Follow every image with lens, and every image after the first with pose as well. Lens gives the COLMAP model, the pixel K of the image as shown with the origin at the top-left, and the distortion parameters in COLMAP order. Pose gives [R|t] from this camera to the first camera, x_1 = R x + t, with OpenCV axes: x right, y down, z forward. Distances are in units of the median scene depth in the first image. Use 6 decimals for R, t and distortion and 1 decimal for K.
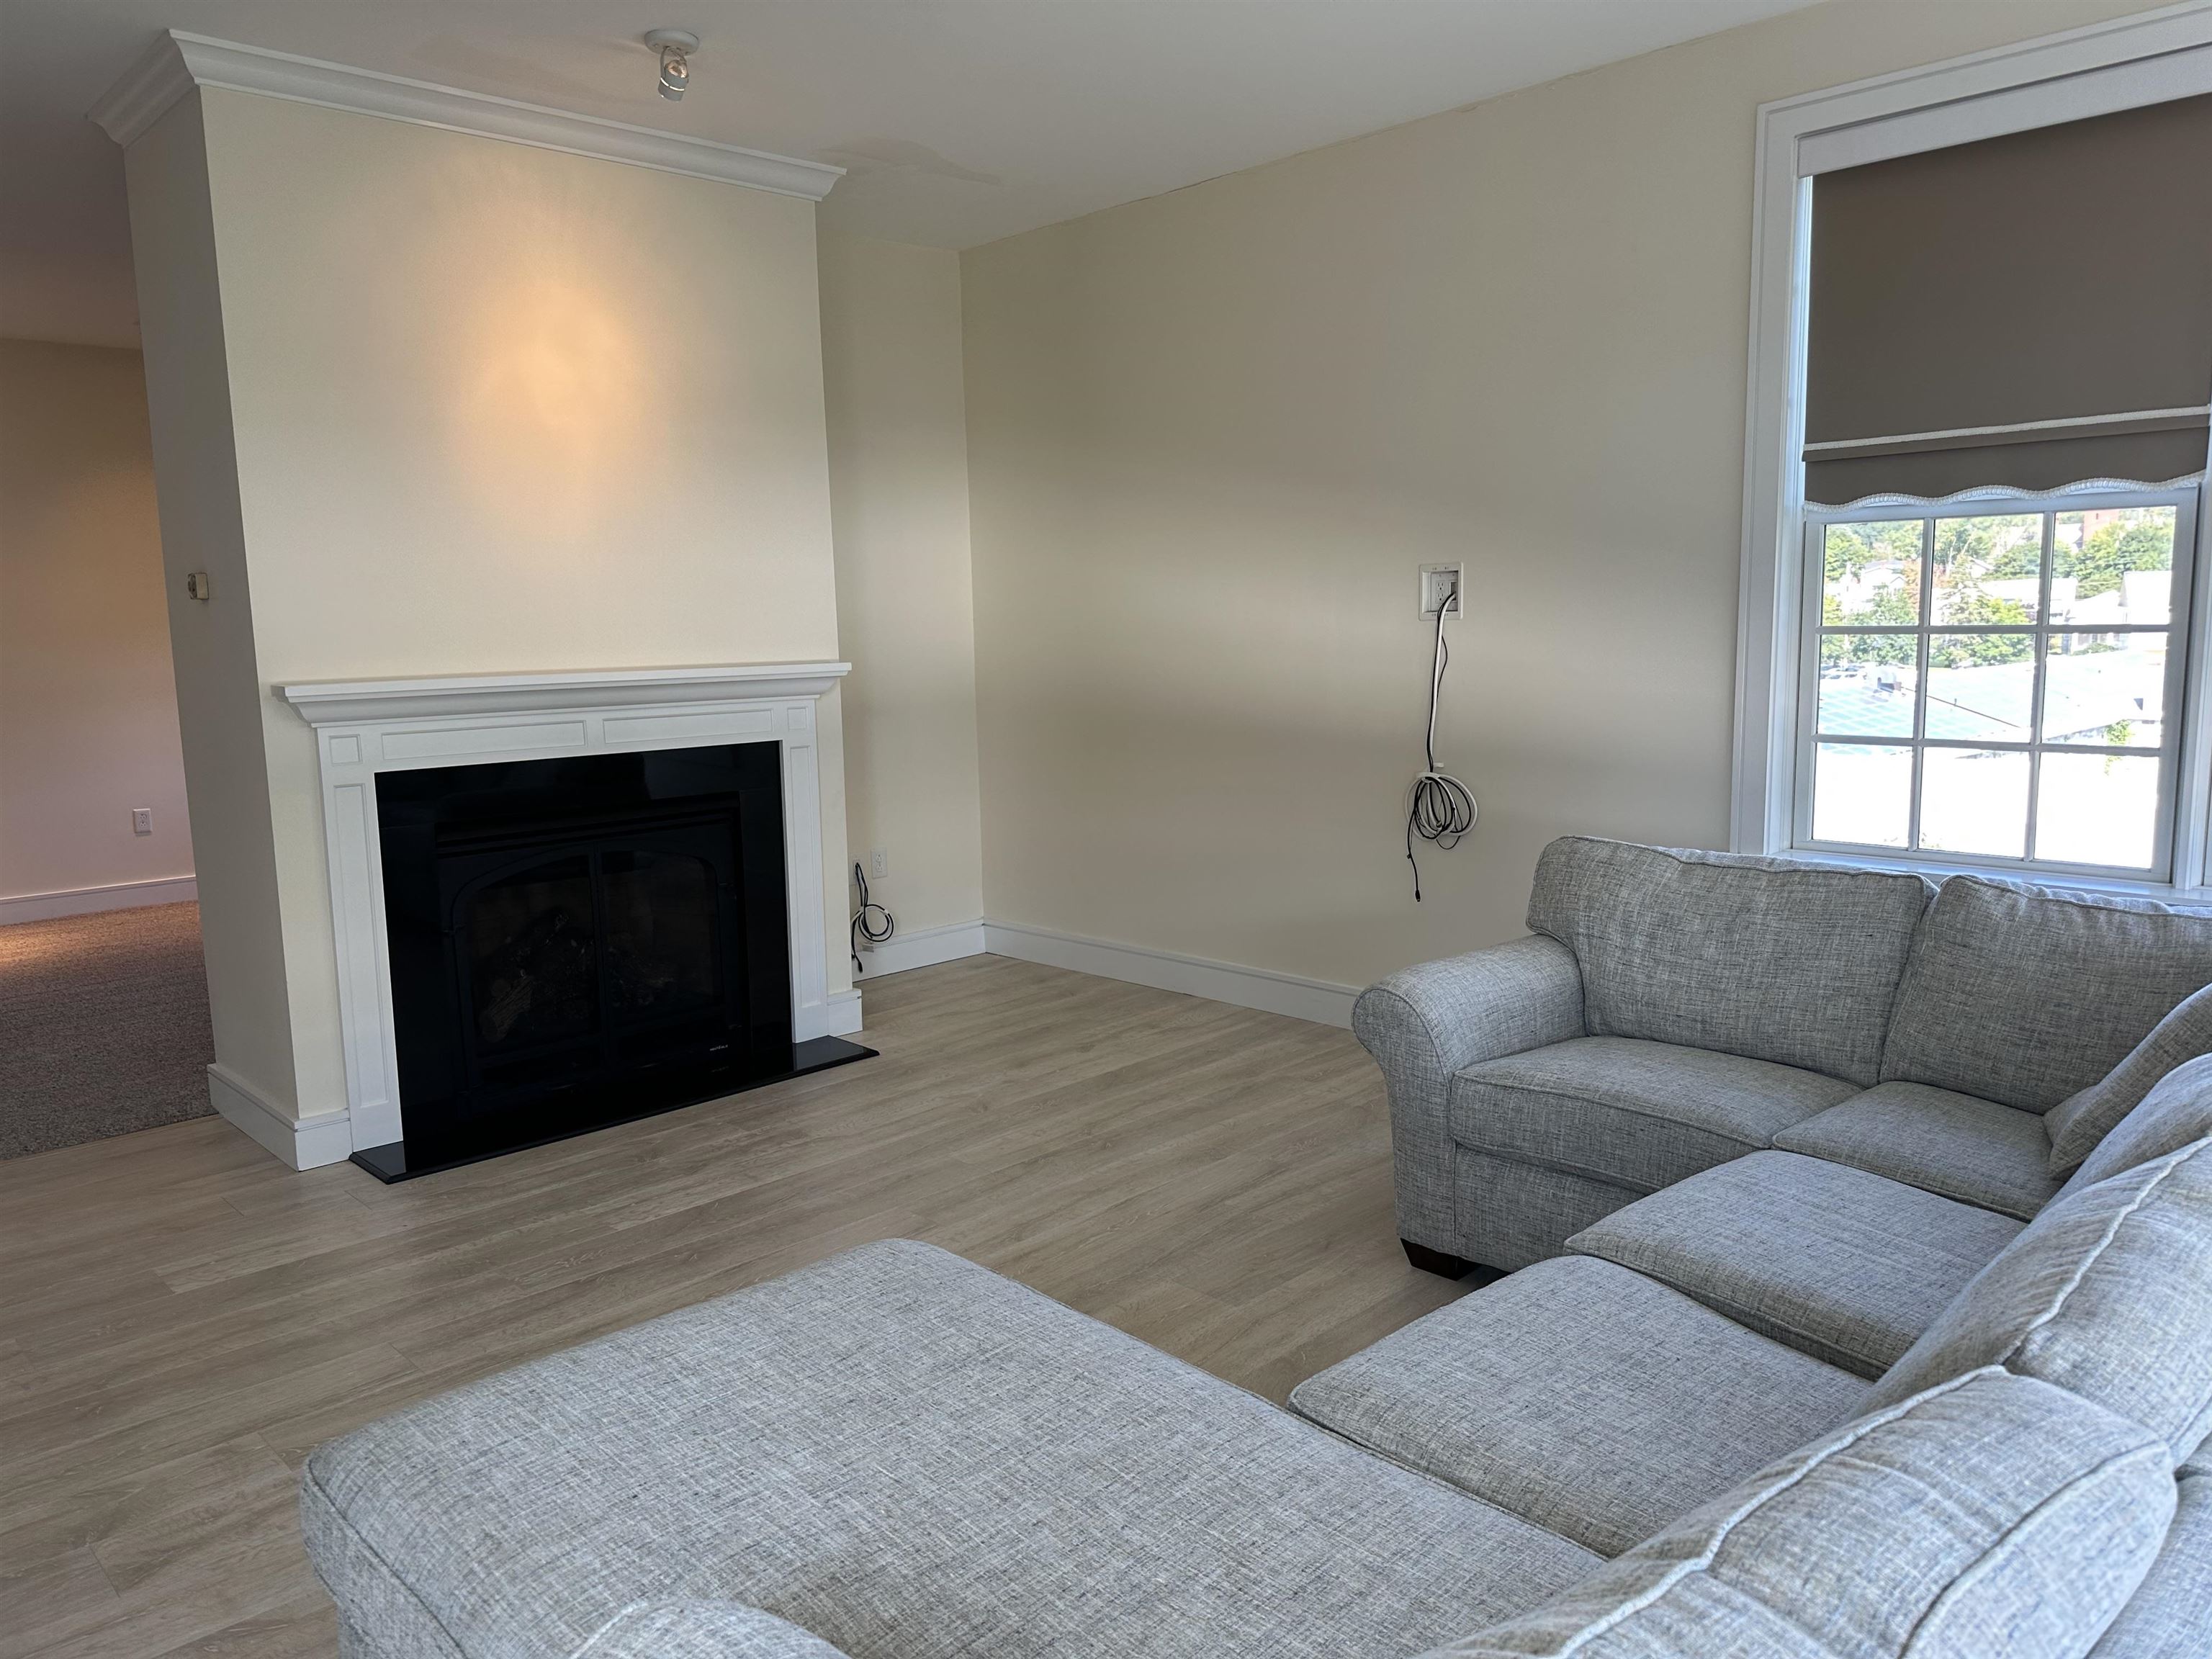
lens RADIAL K [[1511.7, 0, 1106.0], [0, 1511.7, 829.5], [0, 0, 1]] dist [0.072924, -0.092235]
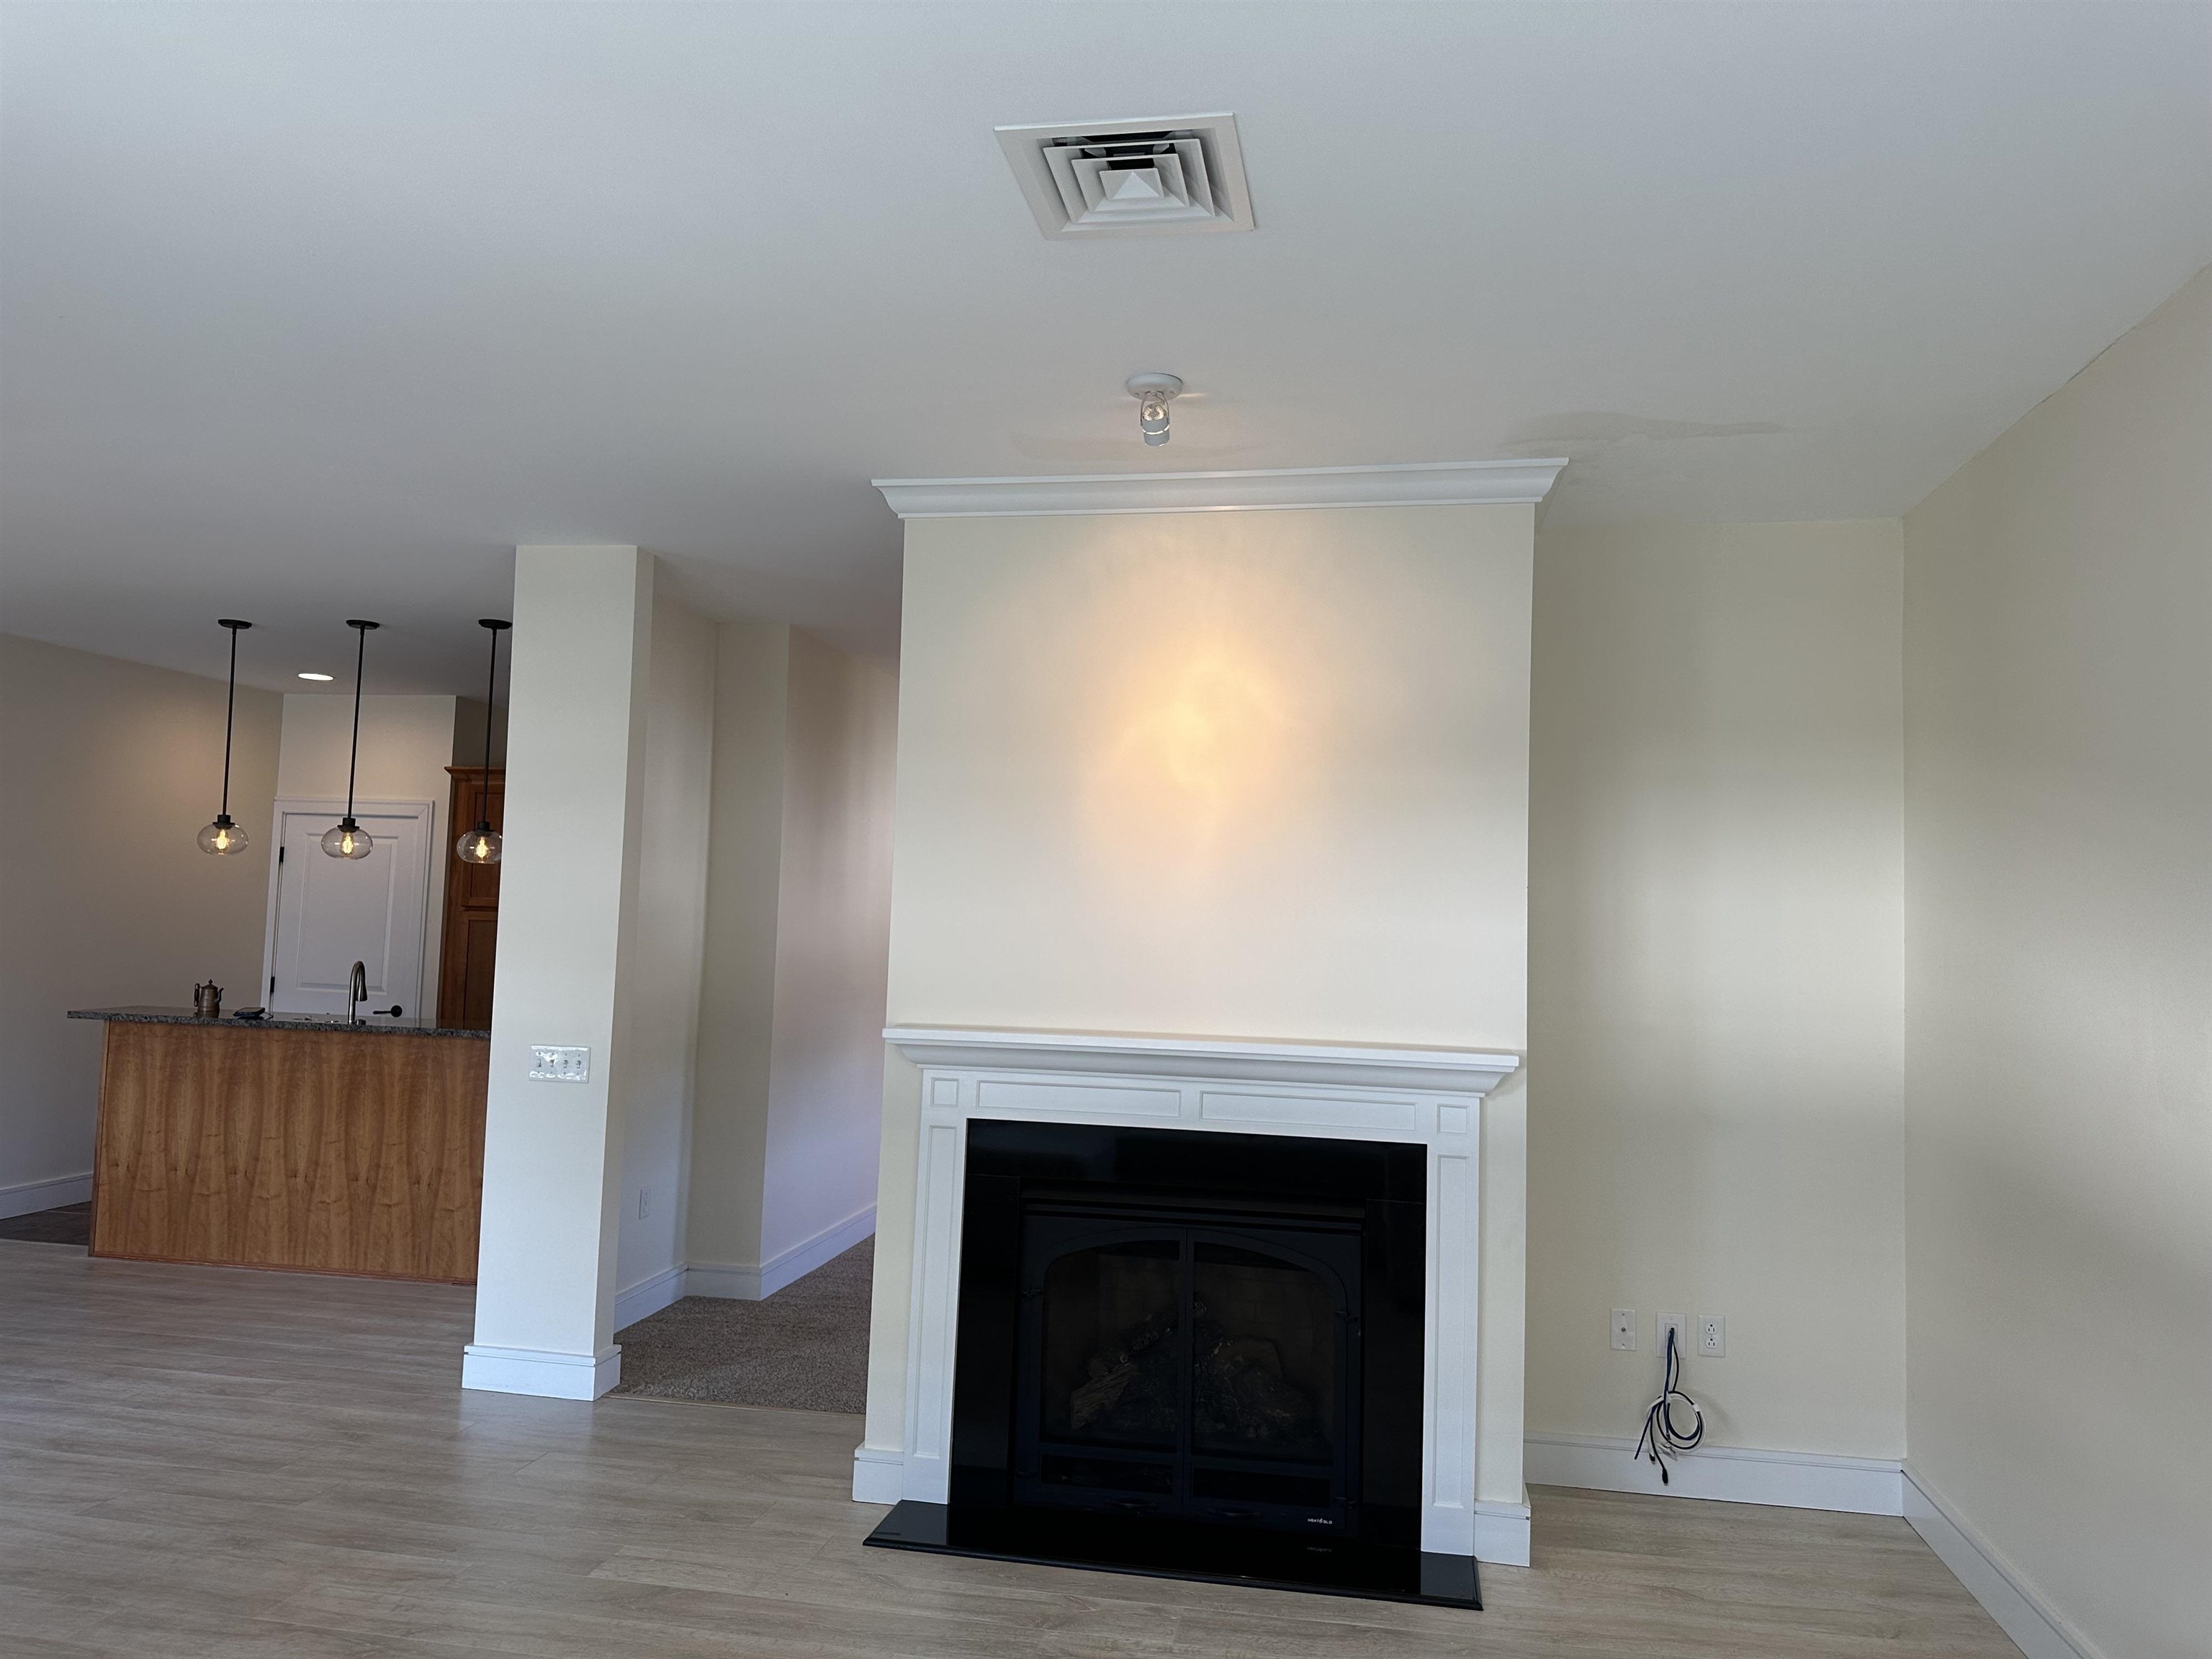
lens RADIAL K [[1511.7, 0, 1106.0], [0, 1511.7, 829.5], [0, 0, 1]] dist [0.072924, -0.092235]
pose [[0.589117, -0.017380, -0.807861, 0.346476], [-0.157231, 0.978194, -0.135703, -0.088234], [0.792603, 0.206966, 0.573538, 0.381475]]
